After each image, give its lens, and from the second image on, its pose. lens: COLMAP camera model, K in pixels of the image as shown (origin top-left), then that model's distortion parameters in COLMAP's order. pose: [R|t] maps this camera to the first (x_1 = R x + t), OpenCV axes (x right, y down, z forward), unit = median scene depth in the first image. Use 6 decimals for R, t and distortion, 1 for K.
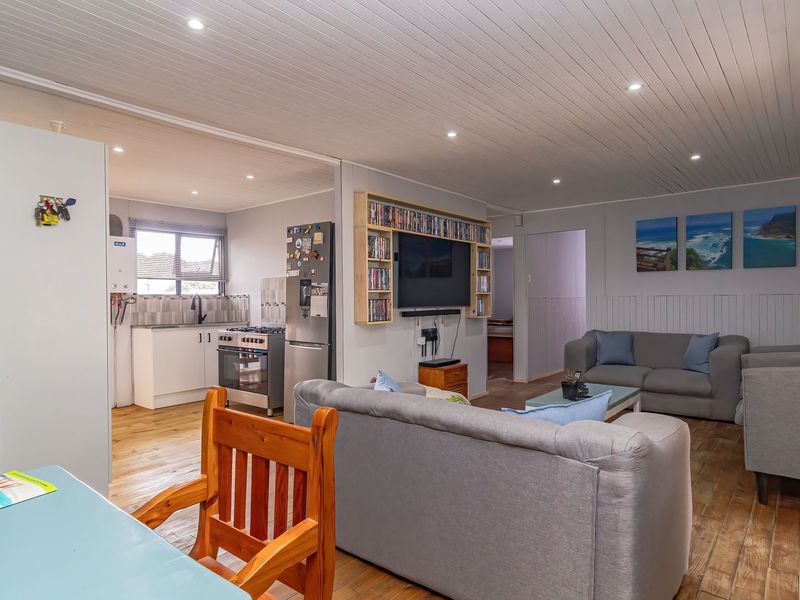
lens RADIAL K [[487.0, 0, 402.9], [0, 487.0, 299.5], [0, 0, 1]] dist [0.001183, 0.005672]
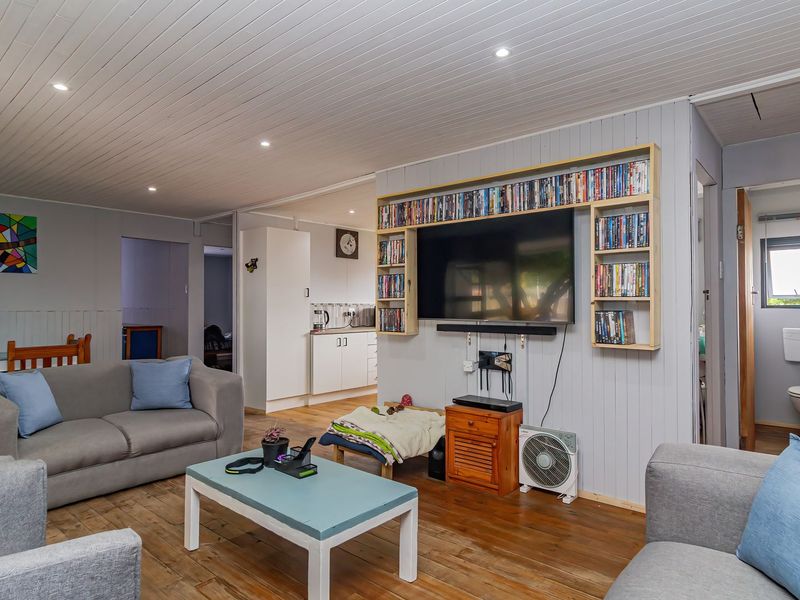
lens RADIAL K [[487.0, 0, 404.0], [0, 487.0, 300.4], [0, 0, 1]] dist [0.001183, 0.005672]
pose [[-0.017683, -0.000612, -0.999843, 0.787275], [0.000077, 1.000000, -0.000613, -0.012869], [0.999844, -0.000087, -0.017683, 0.937221]]
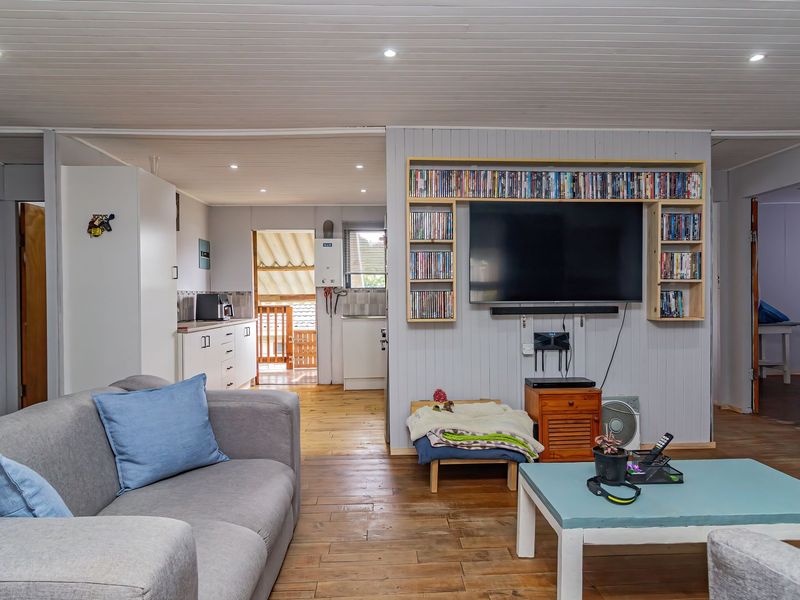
lens RADIAL K [[487.0, 0, 402.0], [0, 487.0, 299.0], [0, 0, 1]] dist [0.001183, 0.005672]
pose [[0.674571, 0.007059, -0.738176, 0.453986], [0.001002, 0.999945, 0.010478, 0.004098], [0.738209, -0.007808, 0.674527, 0.387404]]
